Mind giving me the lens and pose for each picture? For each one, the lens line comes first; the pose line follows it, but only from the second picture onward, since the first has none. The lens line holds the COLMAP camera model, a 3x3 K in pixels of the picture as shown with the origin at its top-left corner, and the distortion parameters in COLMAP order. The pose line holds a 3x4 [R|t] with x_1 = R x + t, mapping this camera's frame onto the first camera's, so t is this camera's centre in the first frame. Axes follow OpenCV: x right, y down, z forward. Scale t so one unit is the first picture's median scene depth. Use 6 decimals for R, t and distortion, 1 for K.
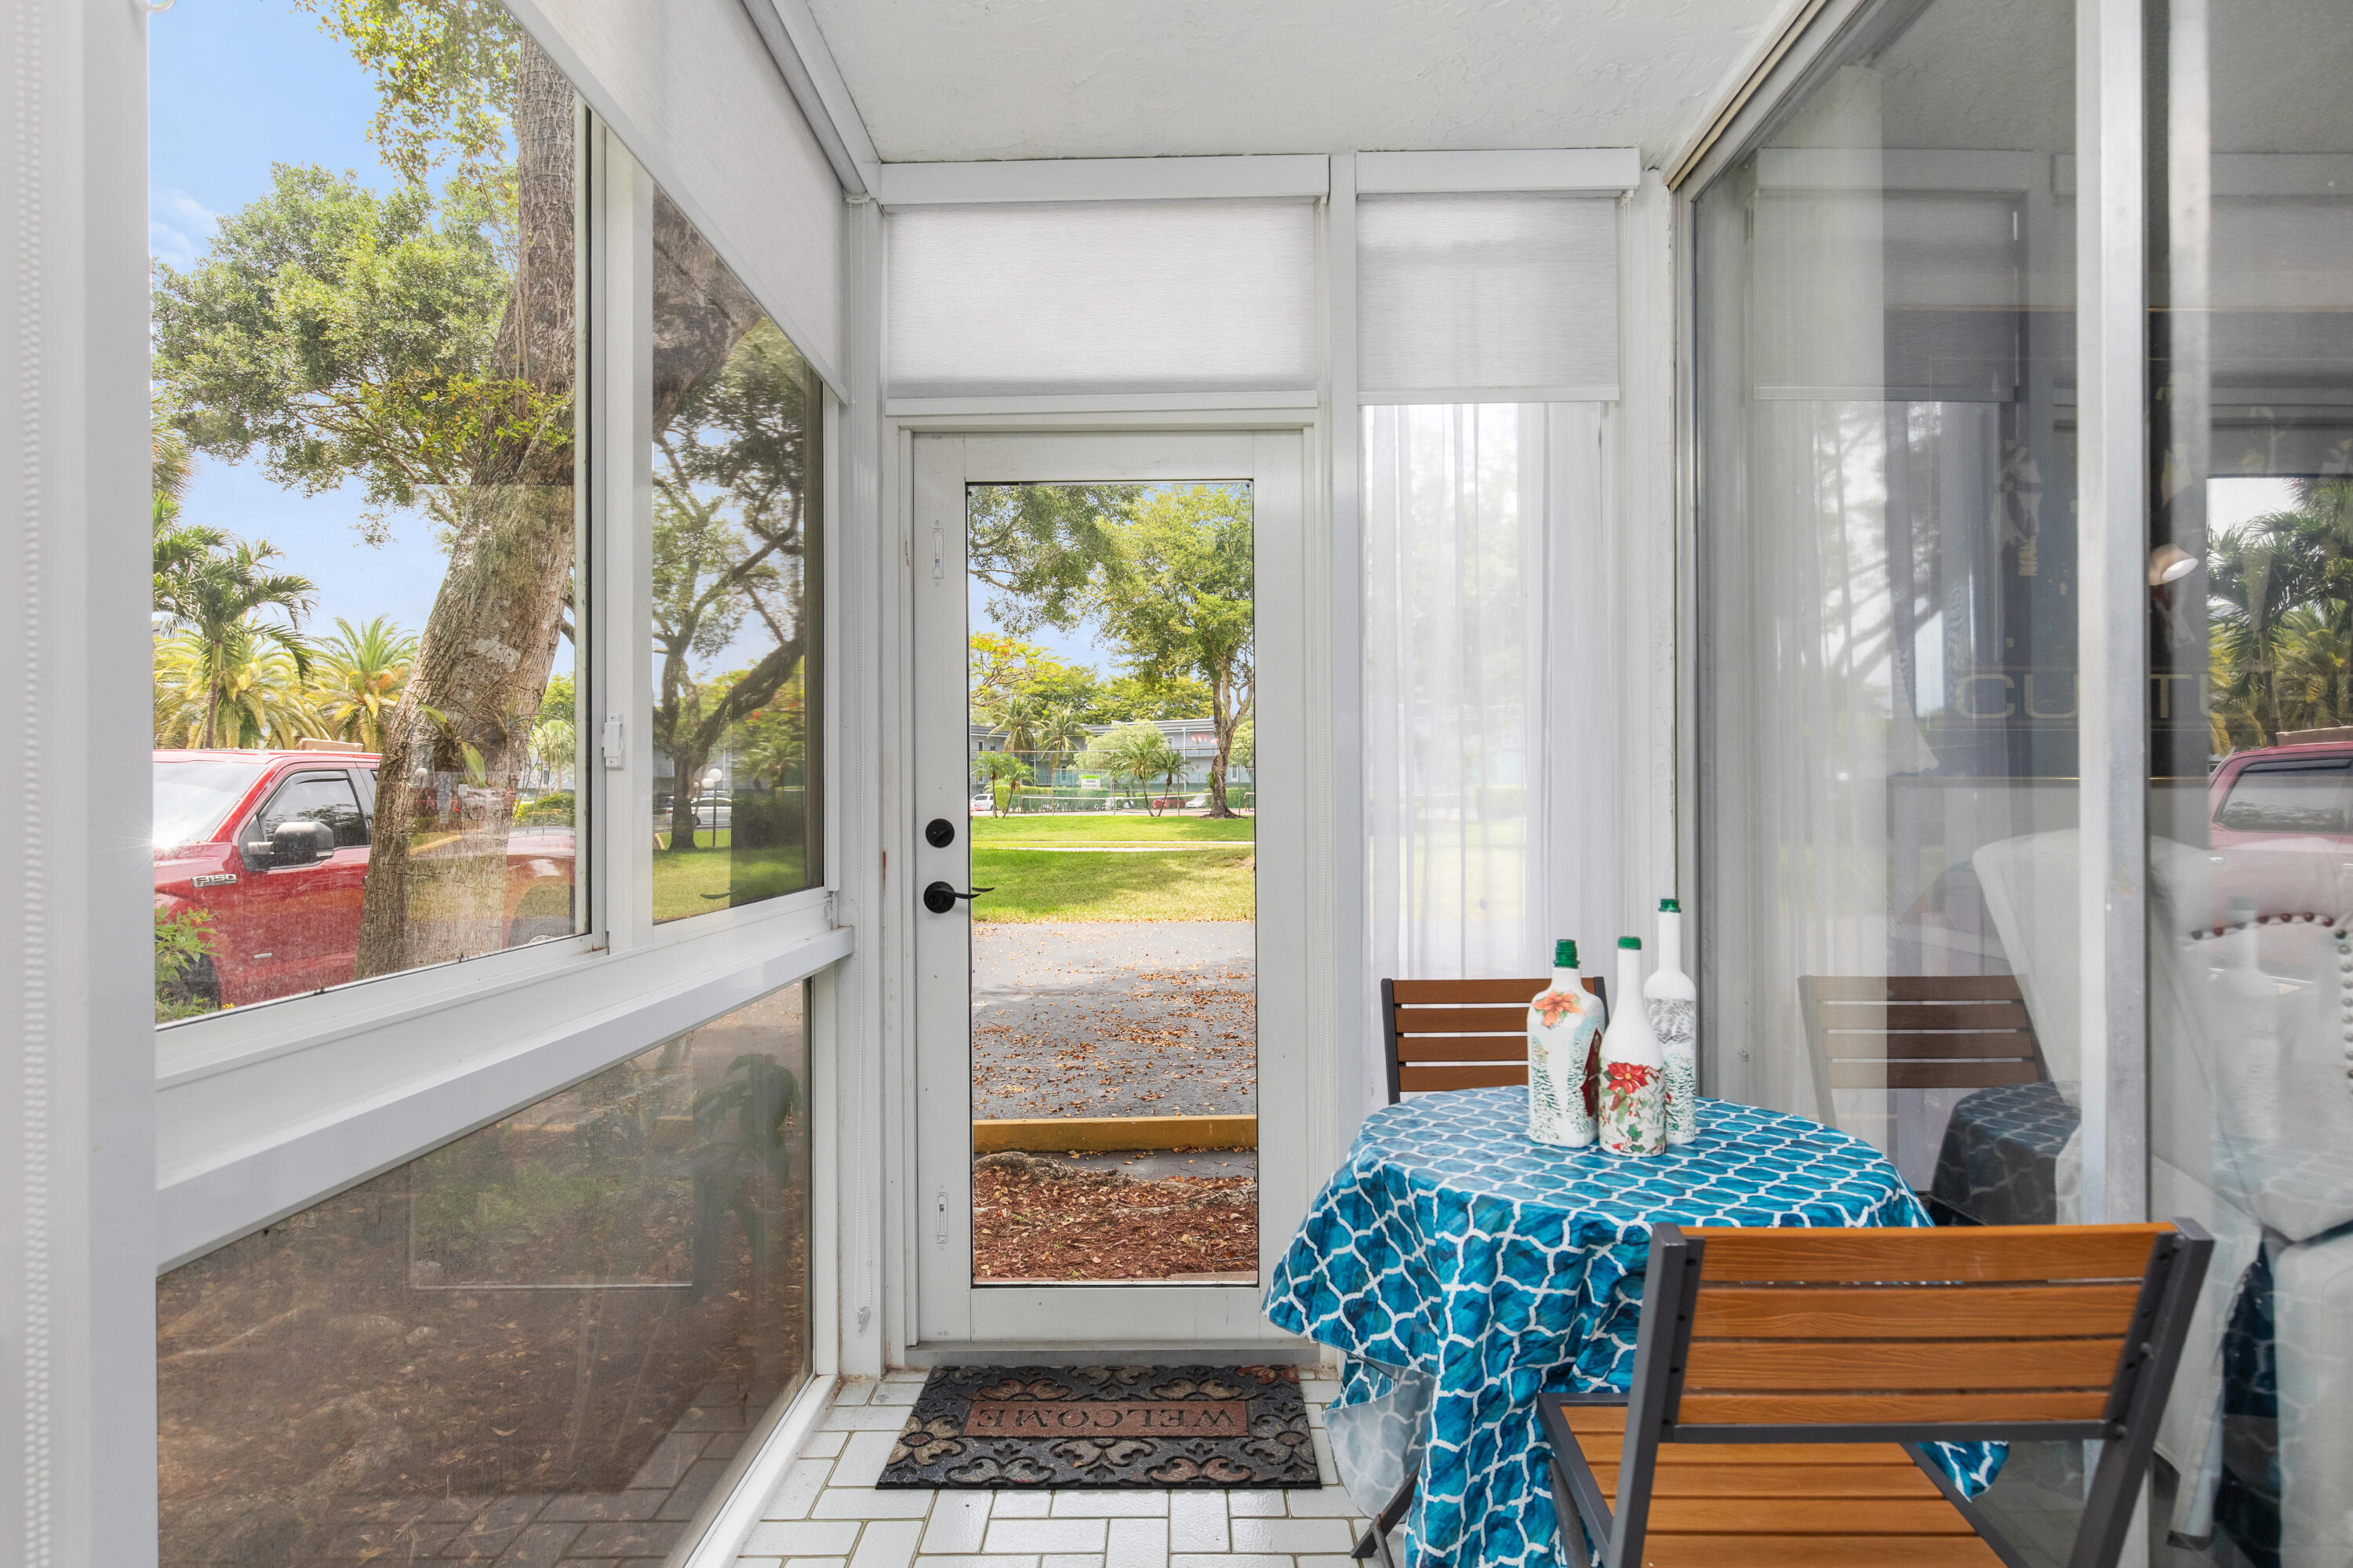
lens RADIAL K [[1236.6, 0, 1174.1], [0, 1236.6, 797.6], [0, 0, 1]] dist [0.004576, 0.000657]
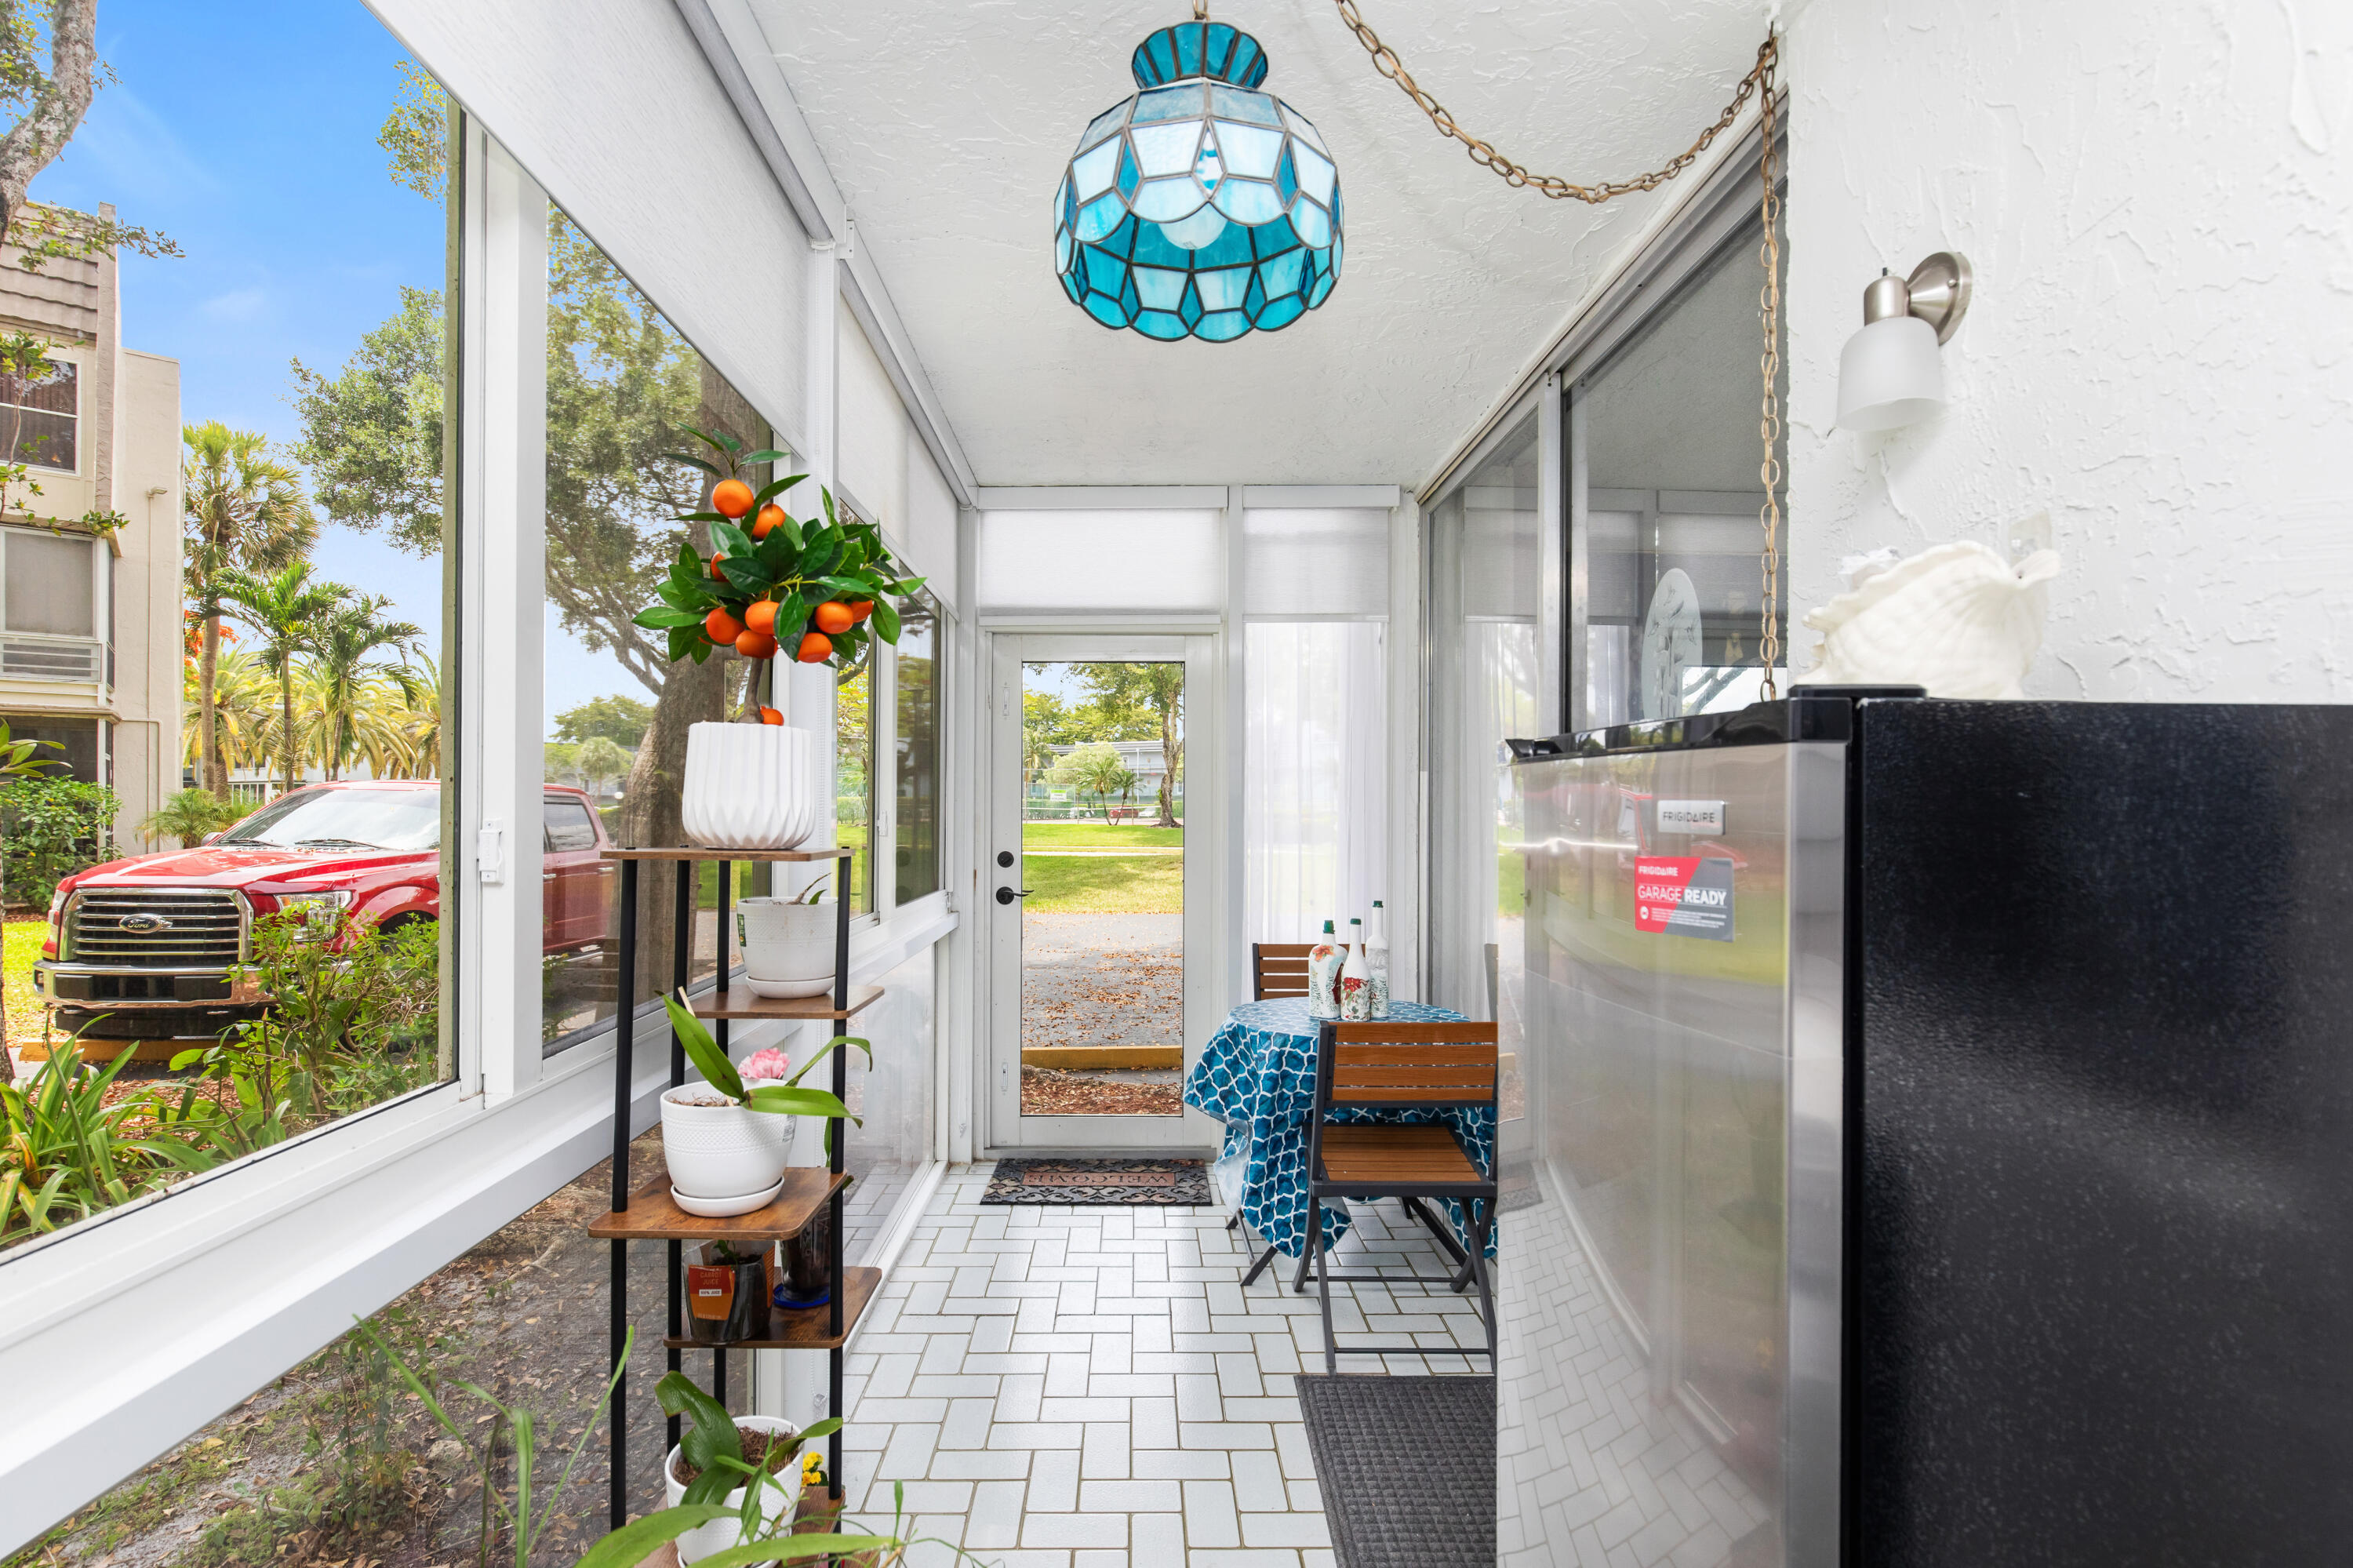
lens RADIAL K [[1107.8, 0, 1156.2], [0, 1107.8, 795.9], [0, 0, 1]] dist [-0.003094, -0.000768]
pose [[0.999588, 0.011154, 0.026440, -0.016943], [-0.010966, 0.999914, -0.007243, -0.052948], [-0.026518, 0.006950, 0.999624, -0.588584]]
